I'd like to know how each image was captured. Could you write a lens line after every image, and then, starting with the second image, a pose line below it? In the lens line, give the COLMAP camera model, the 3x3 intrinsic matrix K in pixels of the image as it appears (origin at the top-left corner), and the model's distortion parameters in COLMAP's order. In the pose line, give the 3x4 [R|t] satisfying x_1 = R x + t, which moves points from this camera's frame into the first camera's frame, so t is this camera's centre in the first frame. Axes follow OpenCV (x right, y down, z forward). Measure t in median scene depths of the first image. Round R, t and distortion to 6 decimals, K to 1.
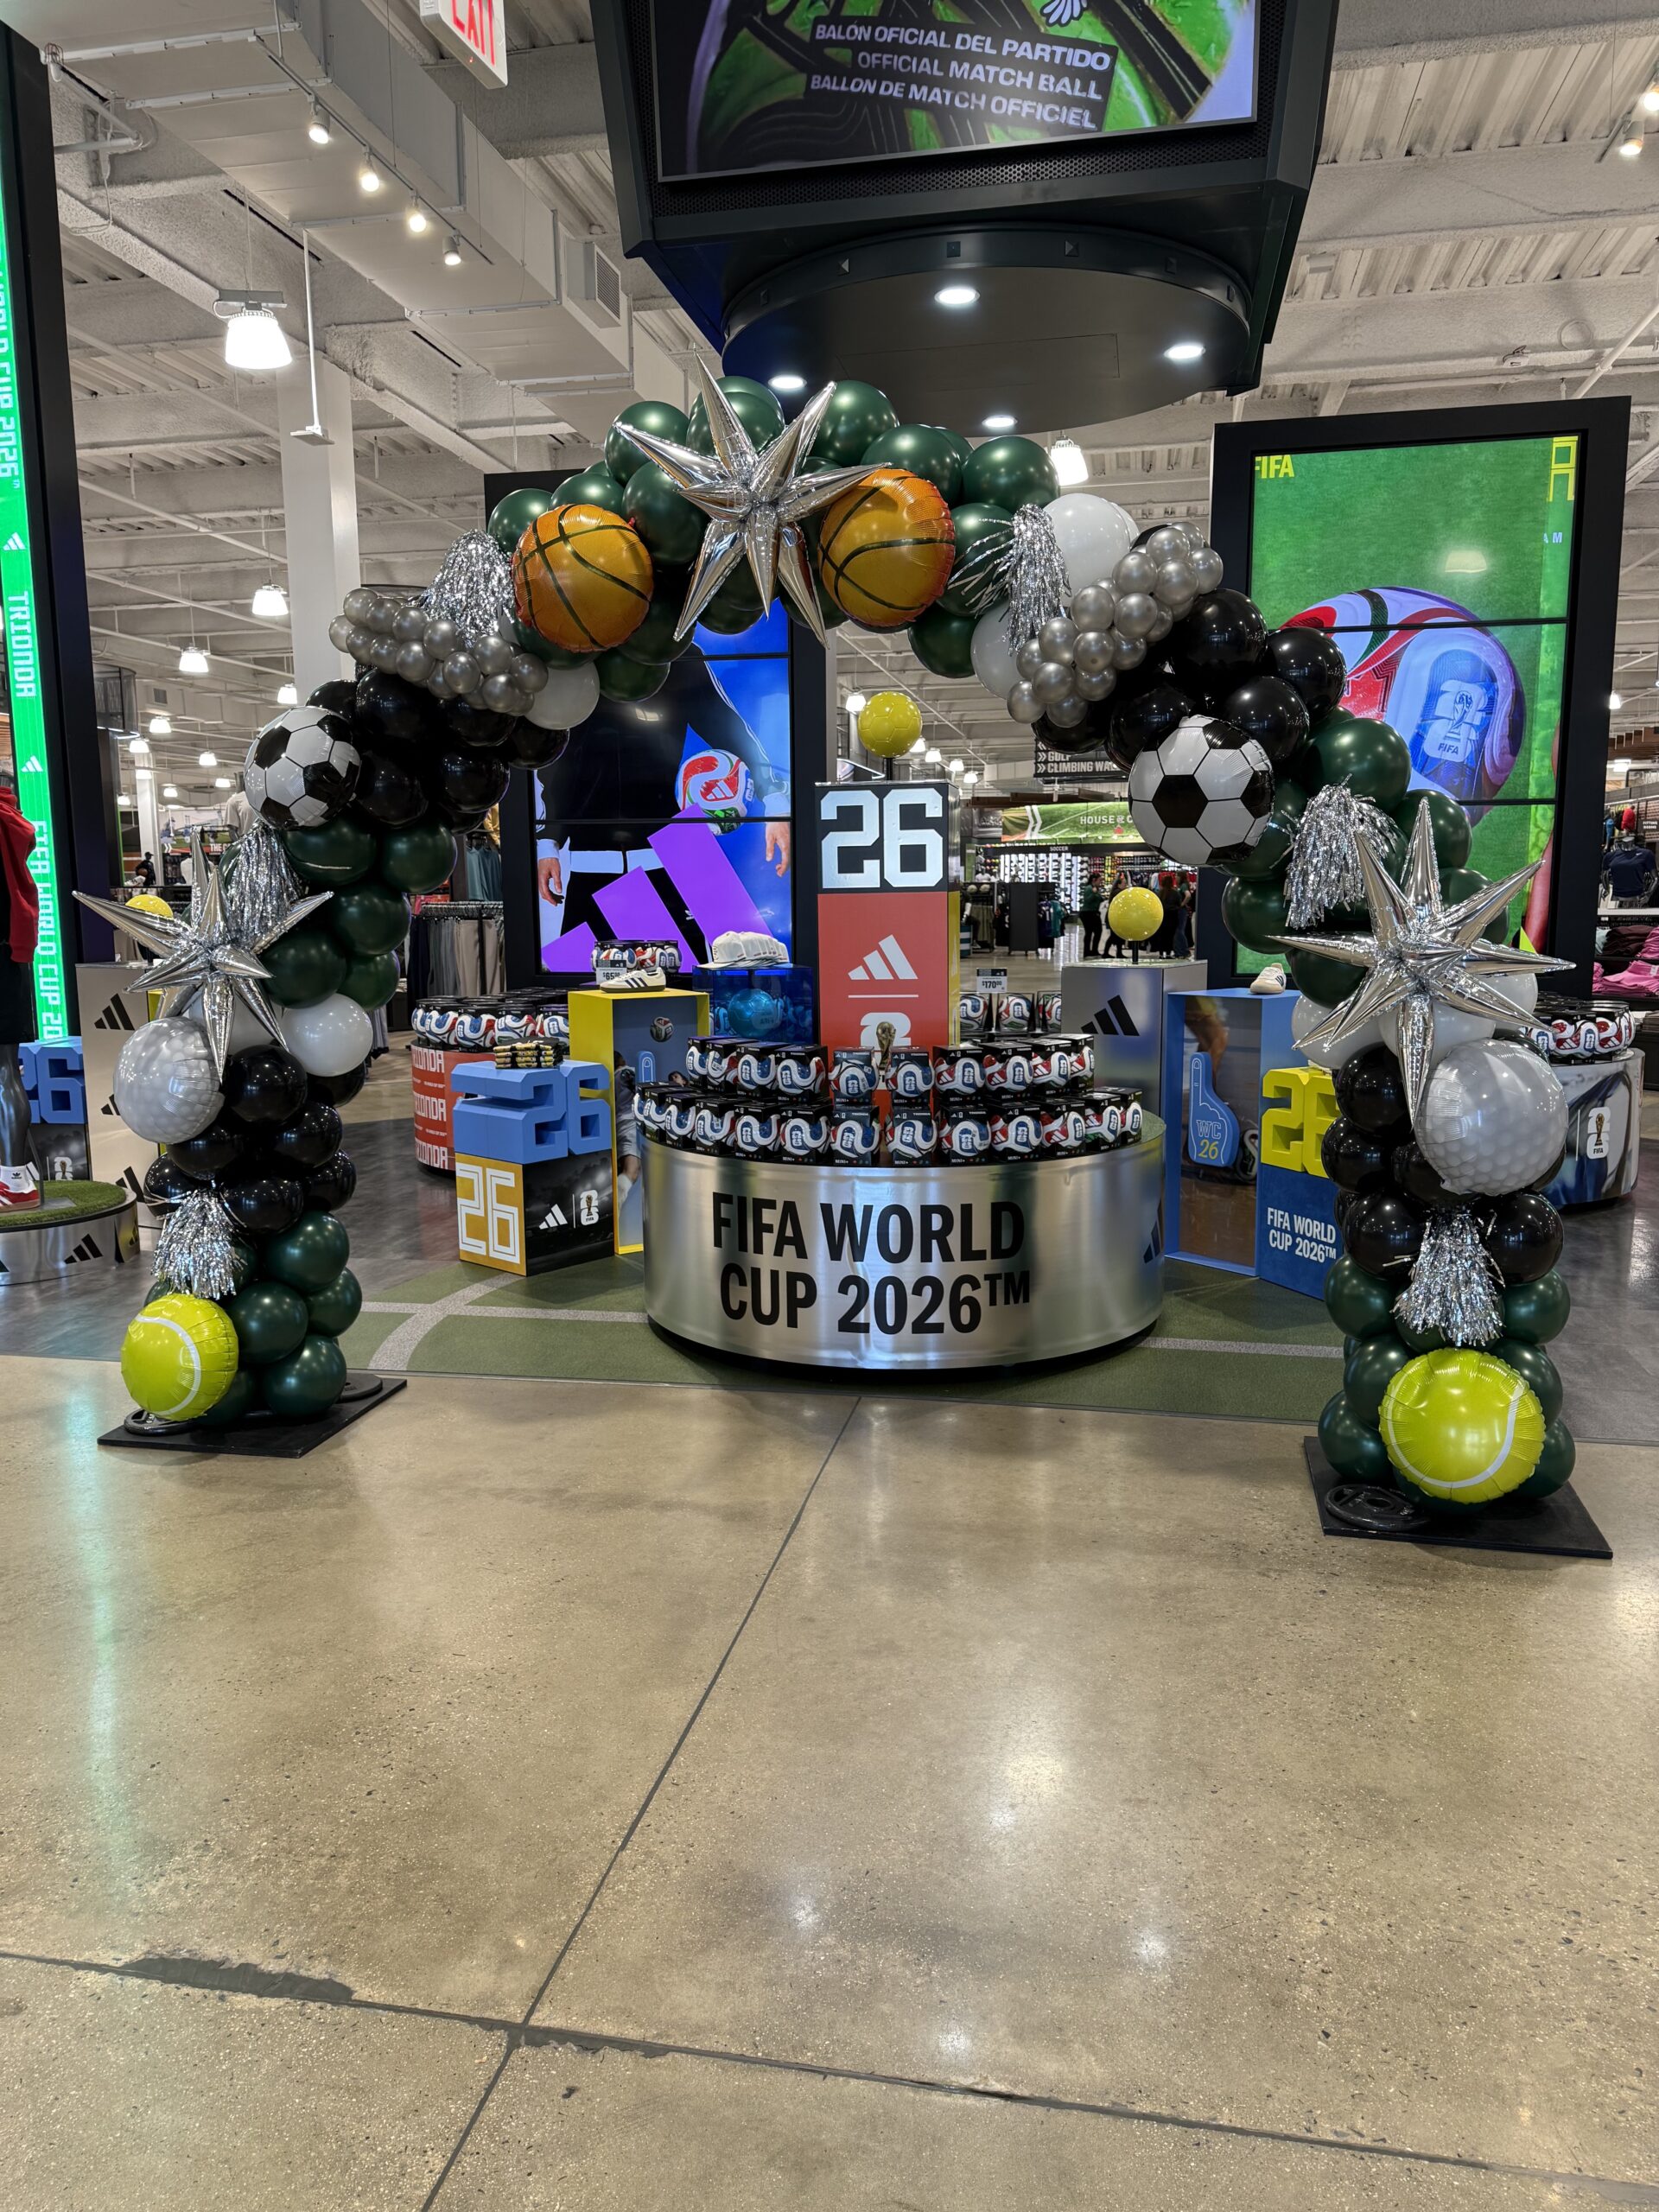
lens RADIAL K [[1548.5, 0, 828.3], [0, 1548.5, 1101.8], [0, 0, 1]] dist [0.031900, -0.014011]
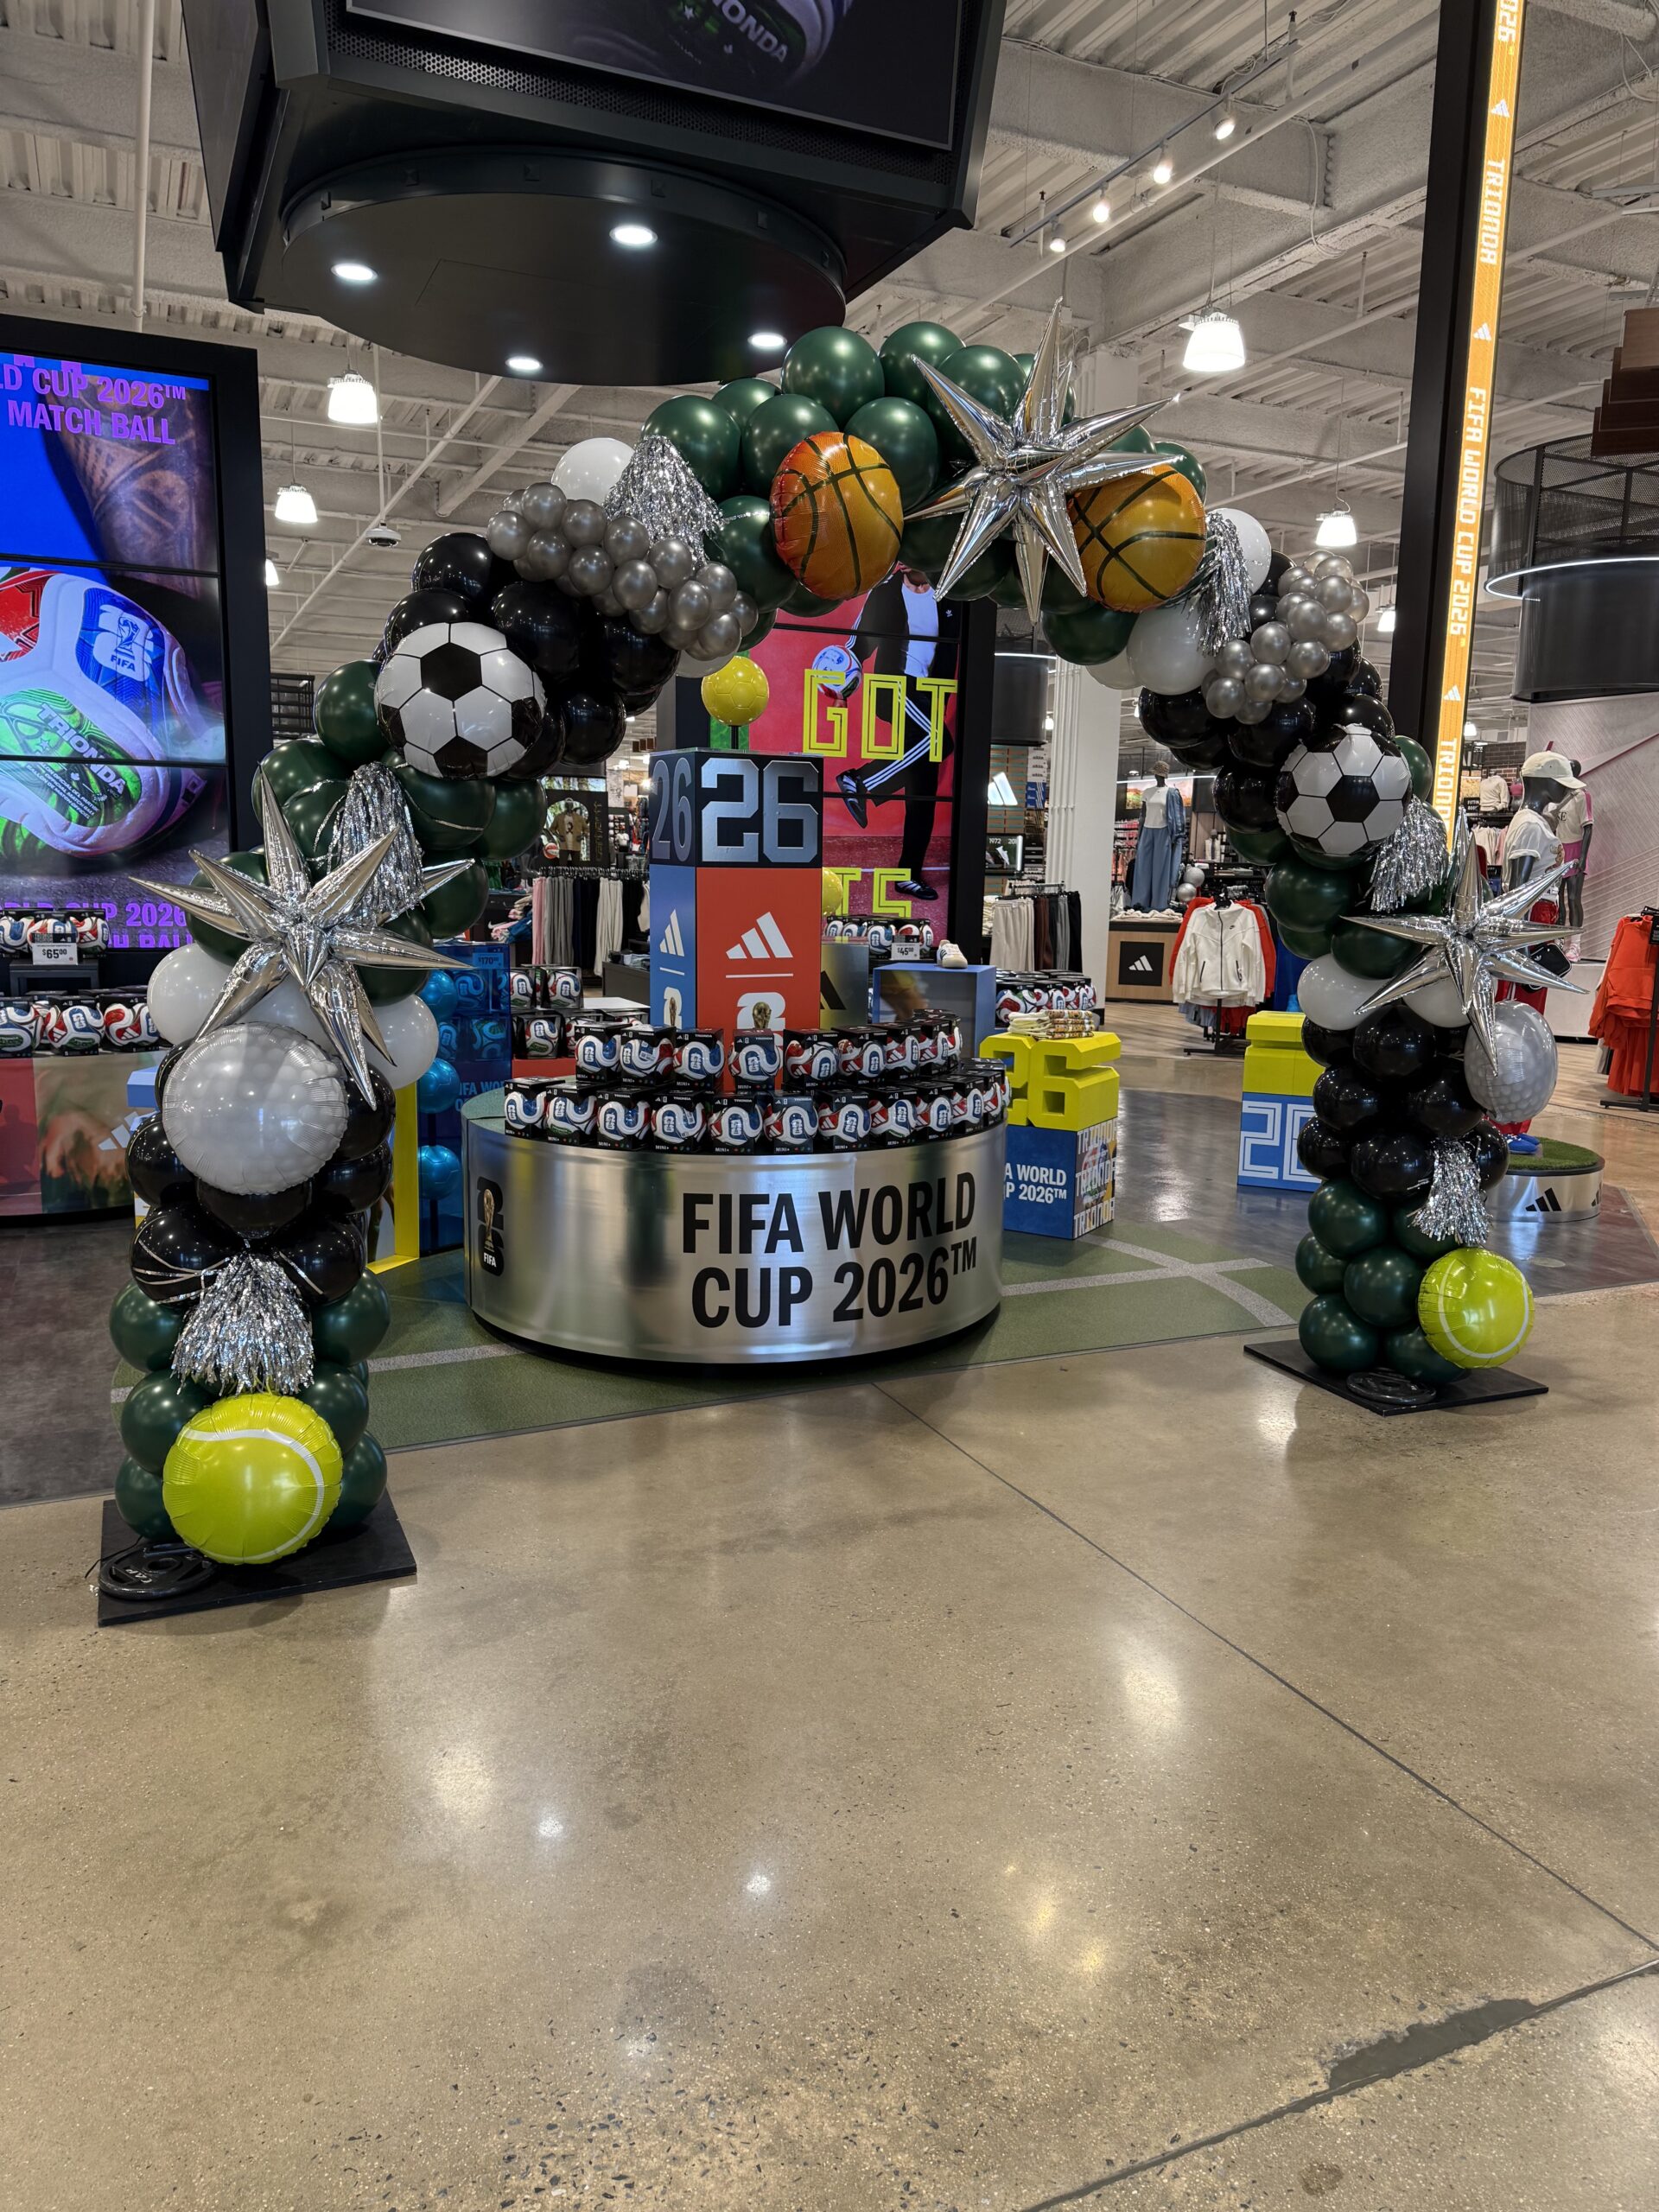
lens RADIAL K [[1548.5, 0, 828.4], [0, 1548.5, 1113.6], [0, 0, 1]] dist [0.031900, -0.014011]
pose [[0.809024, -0.070920, 0.583481, -0.548749], [0.054607, 0.997470, 0.045524, -0.026258], [-0.585233, -0.004968, 0.810850, 0.211209]]
